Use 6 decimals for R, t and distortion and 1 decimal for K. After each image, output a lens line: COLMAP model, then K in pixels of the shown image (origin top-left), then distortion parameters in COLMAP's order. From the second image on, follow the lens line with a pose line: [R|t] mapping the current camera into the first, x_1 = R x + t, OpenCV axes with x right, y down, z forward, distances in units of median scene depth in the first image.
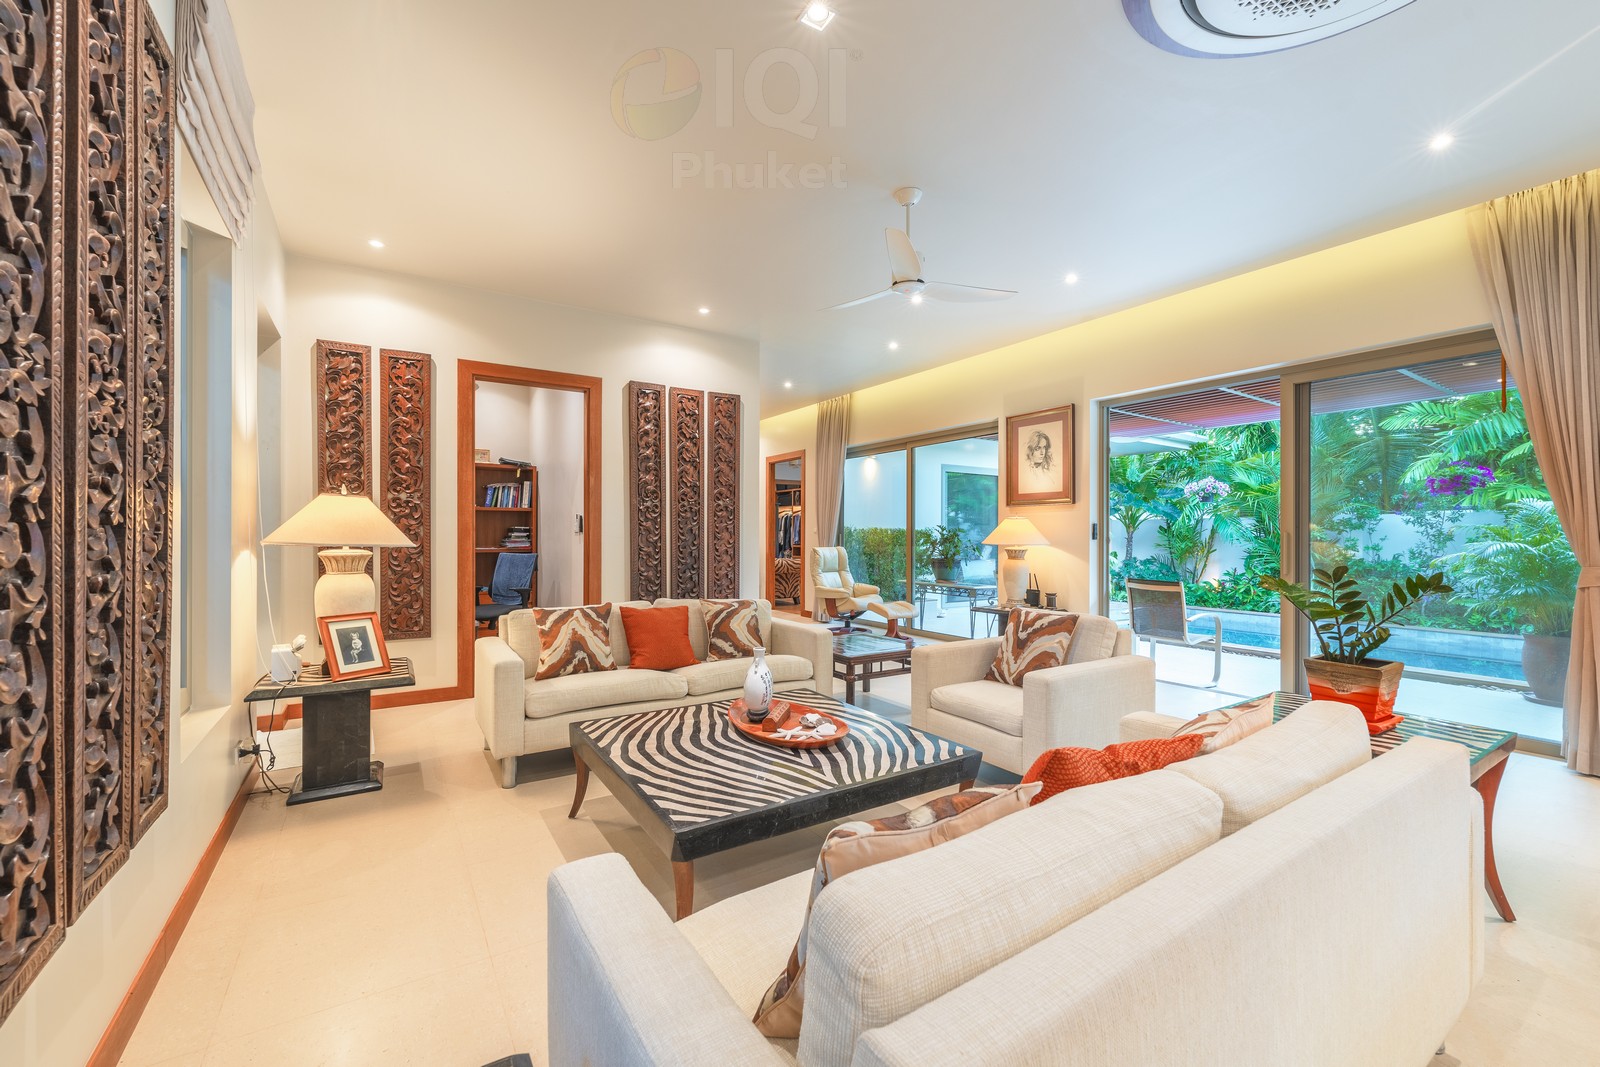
lens RADIAL K [[648.1, 0, 792.2], [0, 648.1, 535.1], [0, 0, 1]] dist [0.001855, 0.000098]
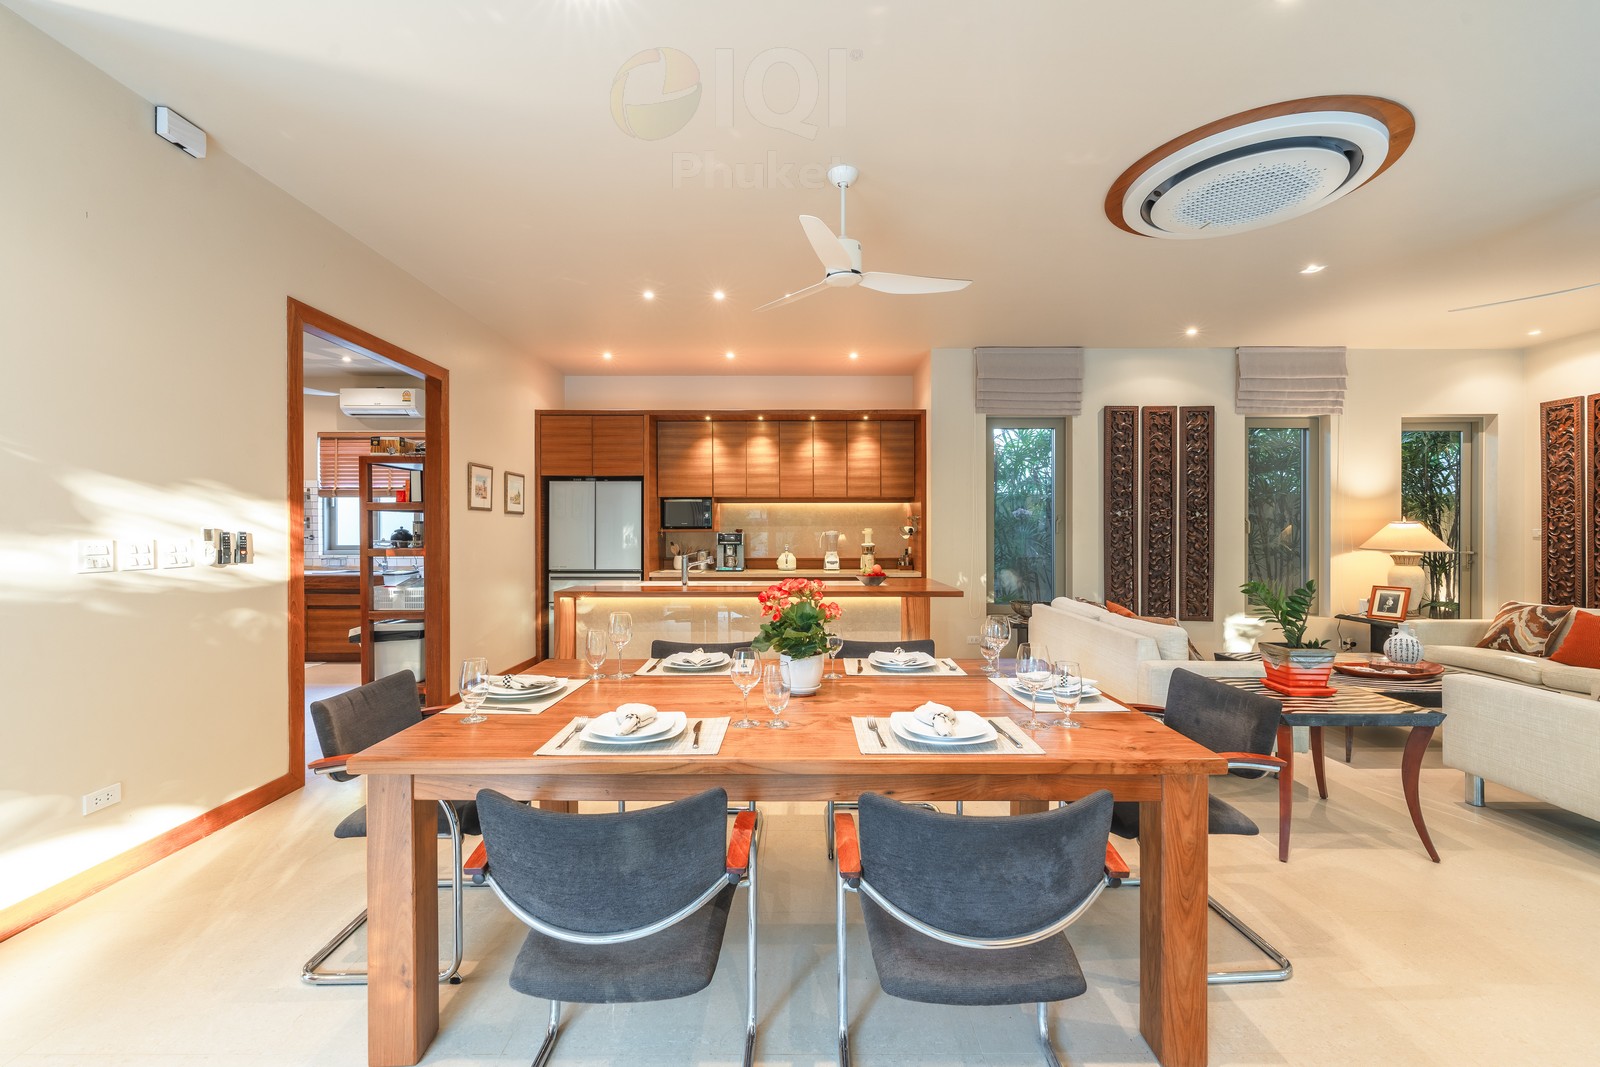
lens RADIAL K [[648.1, 0, 807.0], [0, 648.1, 528.9], [0, 0, 1]] dist [0.001855, 0.000098]
pose [[-0.534474, -0.004090, -0.845175, 1.132310], [0.002119, 0.999979, -0.006179, -0.023374], [0.845182, -0.005094, -0.534454, 0.361846]]
